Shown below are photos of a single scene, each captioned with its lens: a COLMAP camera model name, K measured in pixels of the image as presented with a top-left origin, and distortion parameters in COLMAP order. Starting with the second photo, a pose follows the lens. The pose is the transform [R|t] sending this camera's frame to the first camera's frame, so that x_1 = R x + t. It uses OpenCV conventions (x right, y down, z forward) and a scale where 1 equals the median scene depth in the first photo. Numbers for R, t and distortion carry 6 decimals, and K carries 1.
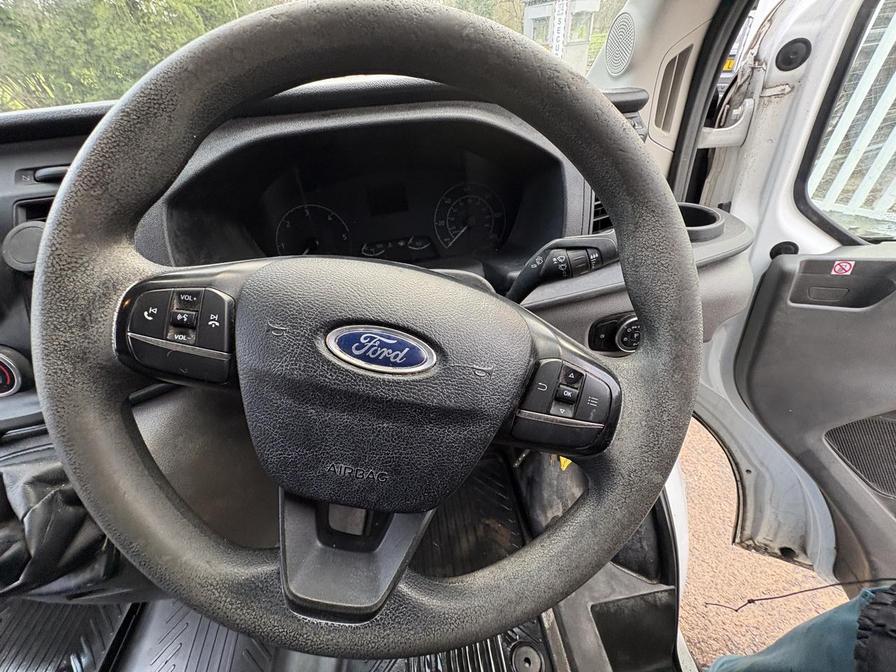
lens RADIAL K [[356.3, 0, 448.0], [0, 356.3, 336.0], [0, 0, 1]] dist [-0.000819, 0.000765]
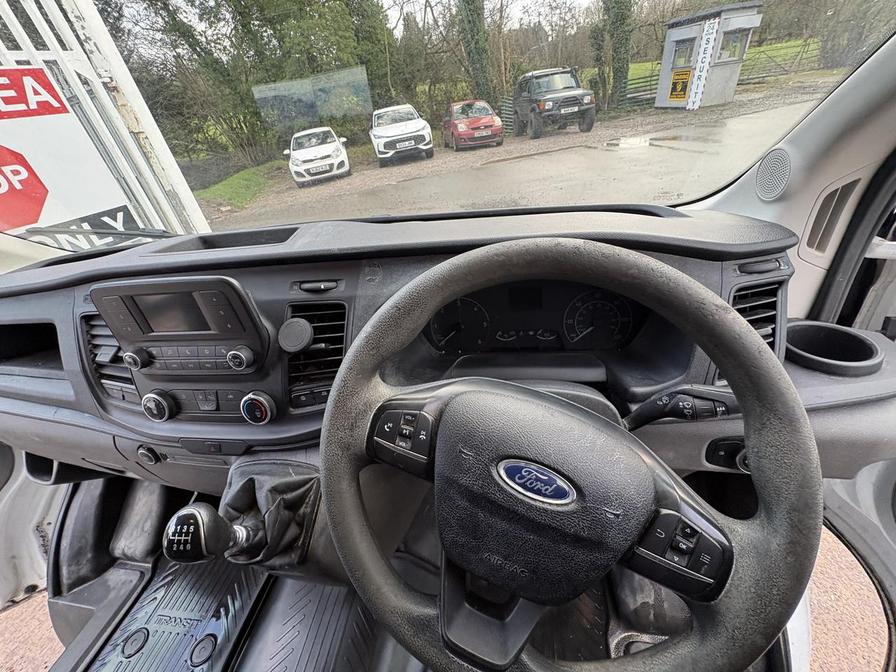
lens RADIAL K [[356.3, 0, 448.0], [0, 356.3, 336.0], [0, 0, 1]] dist [-0.000819, 0.000765]
pose [[0.959949, 0.123317, -0.251577, -0.214838], [-0.134482, 0.990531, -0.027611, -0.399258], [0.245790, 0.060337, 0.967443, -0.417652]]
